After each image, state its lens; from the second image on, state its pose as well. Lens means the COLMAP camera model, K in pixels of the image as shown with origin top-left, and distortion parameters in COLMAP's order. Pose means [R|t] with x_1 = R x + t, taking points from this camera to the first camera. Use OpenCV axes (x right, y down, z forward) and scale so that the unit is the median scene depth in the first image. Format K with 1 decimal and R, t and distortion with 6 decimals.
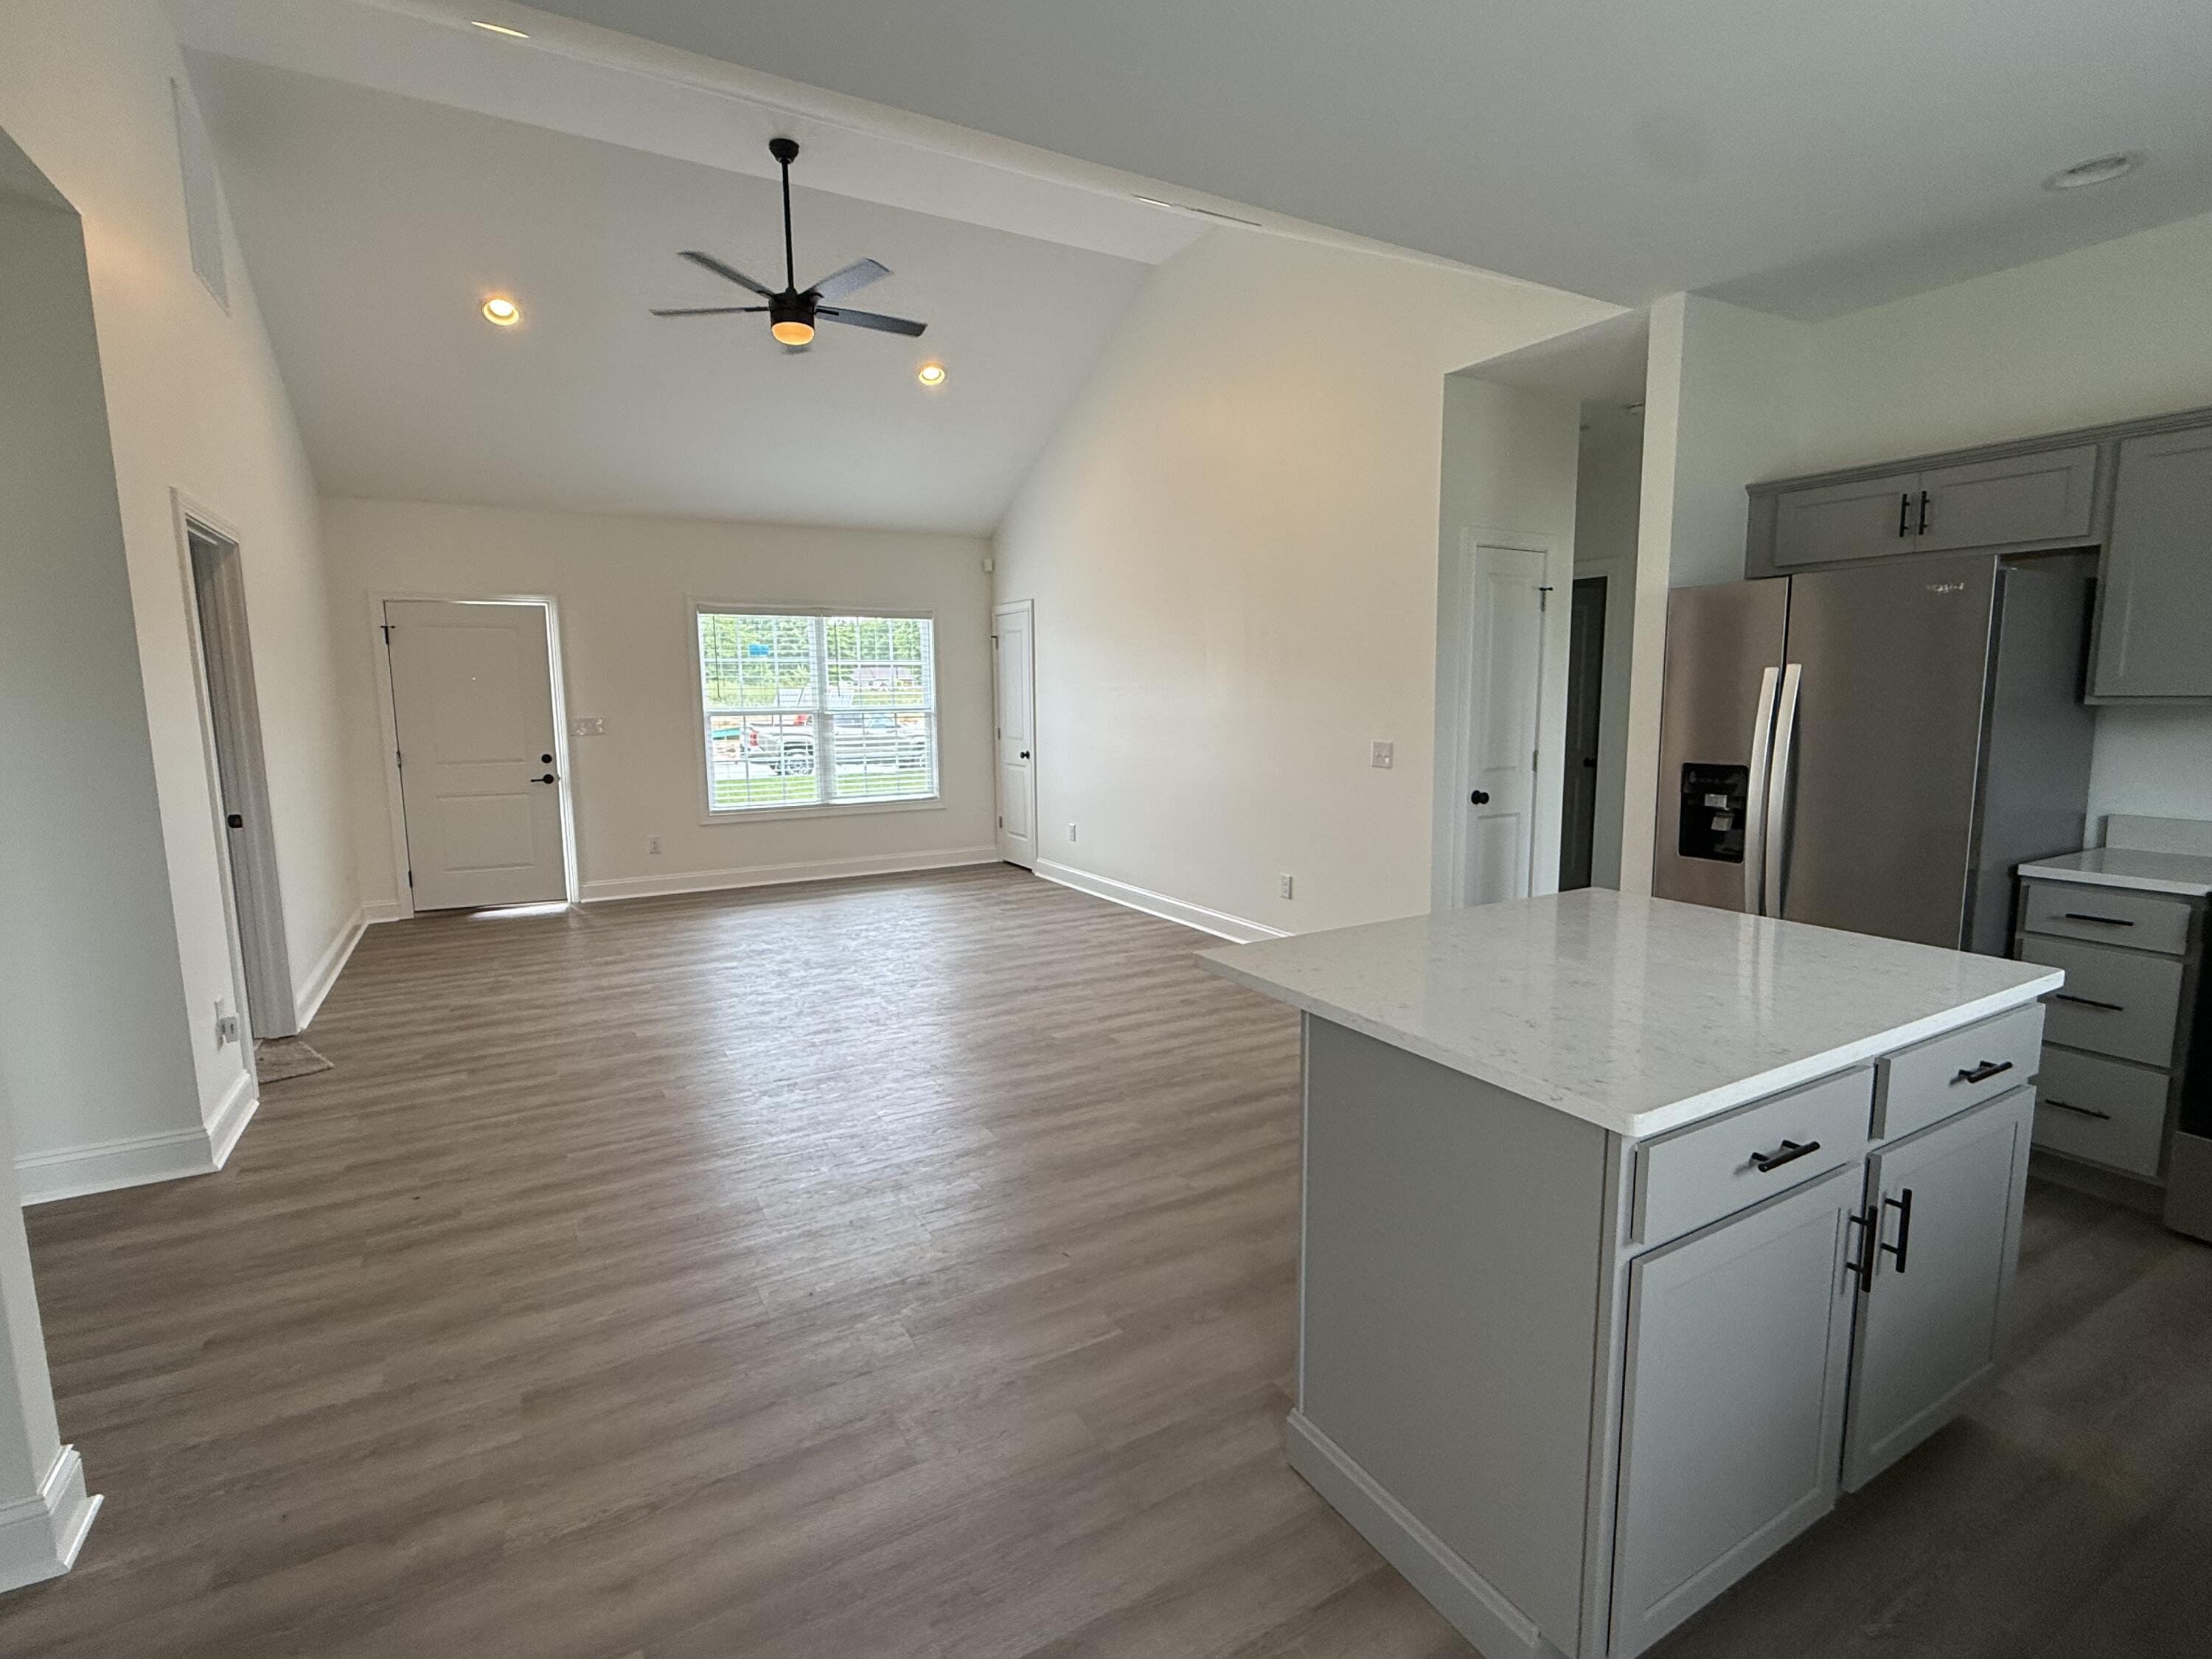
lens RADIAL K [[1041.2, 0, 1100.8], [0, 1041.2, 834.7], [0, 0, 1]] dist [0.000162, 0.000181]
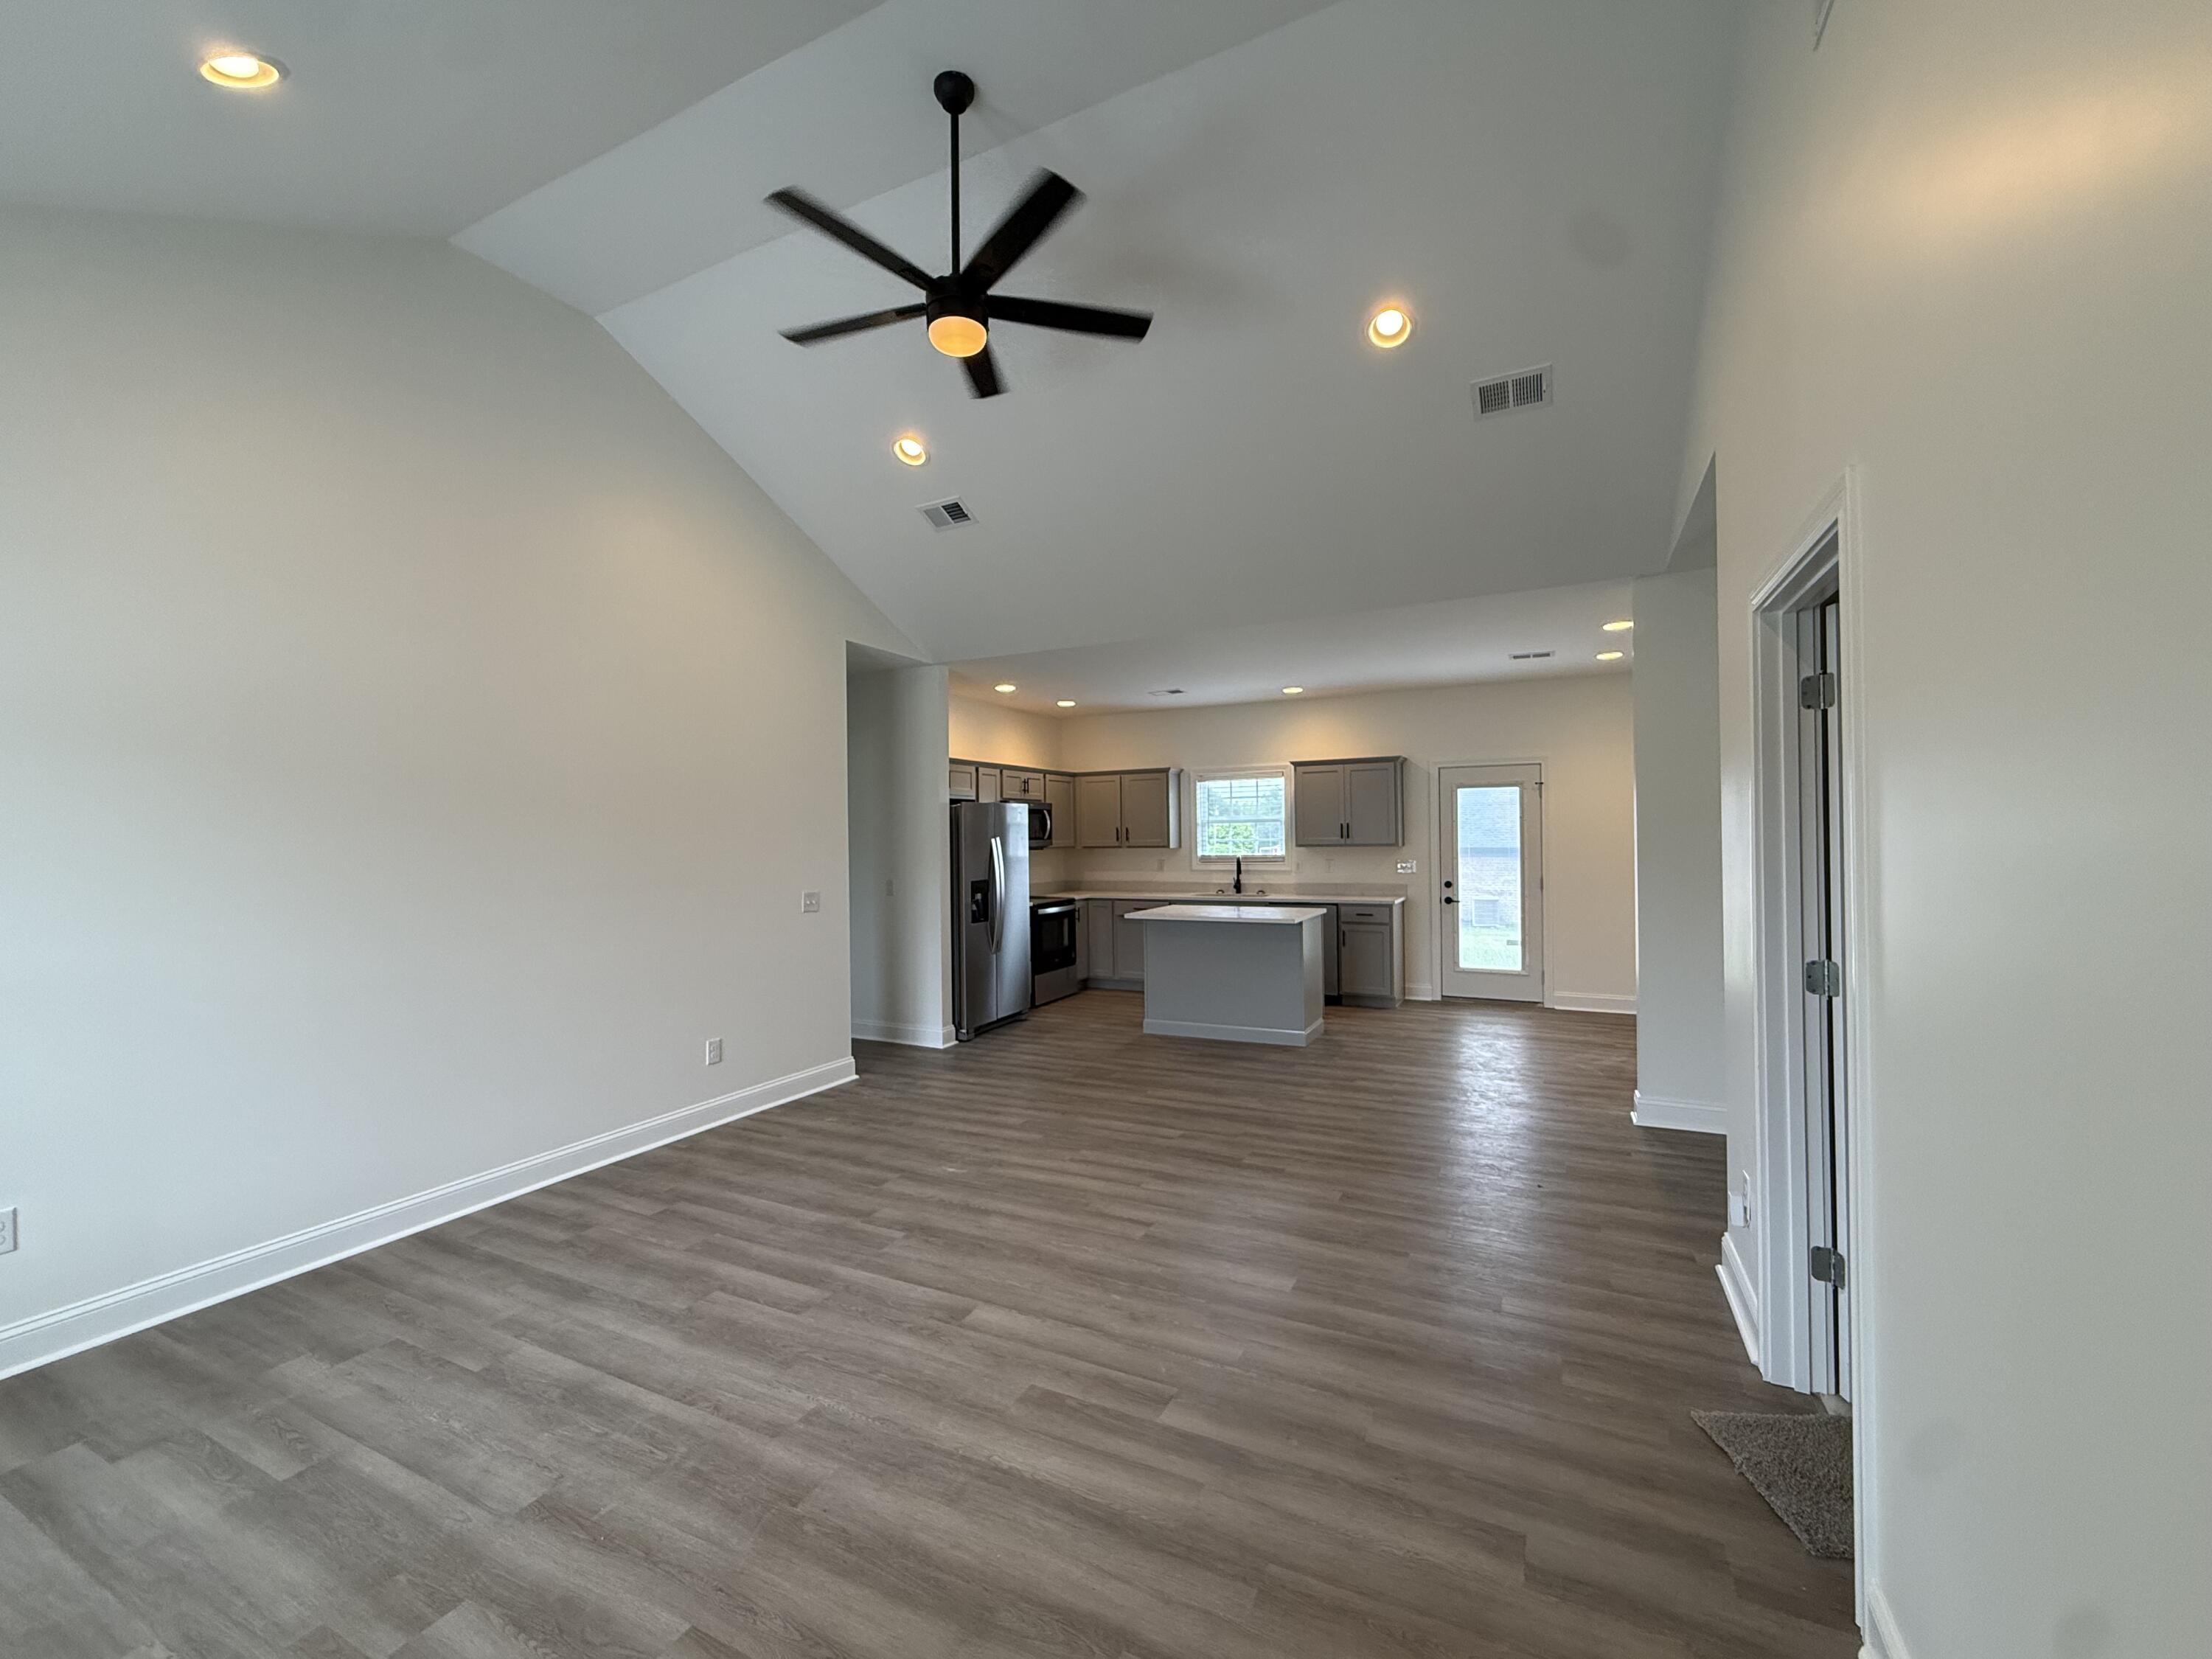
lens RADIAL K [[891.6, 0, 1106.0], [0, 891.6, 829.5], [0, 0, 1]] dist [-0.002396, -0.000178]
pose [[-0.553563, 0.024688, 0.832441, -0.572613], [0.133678, 0.989234, 0.059556, -0.123773], [-0.822009, 0.144247, -0.550904, 0.882938]]
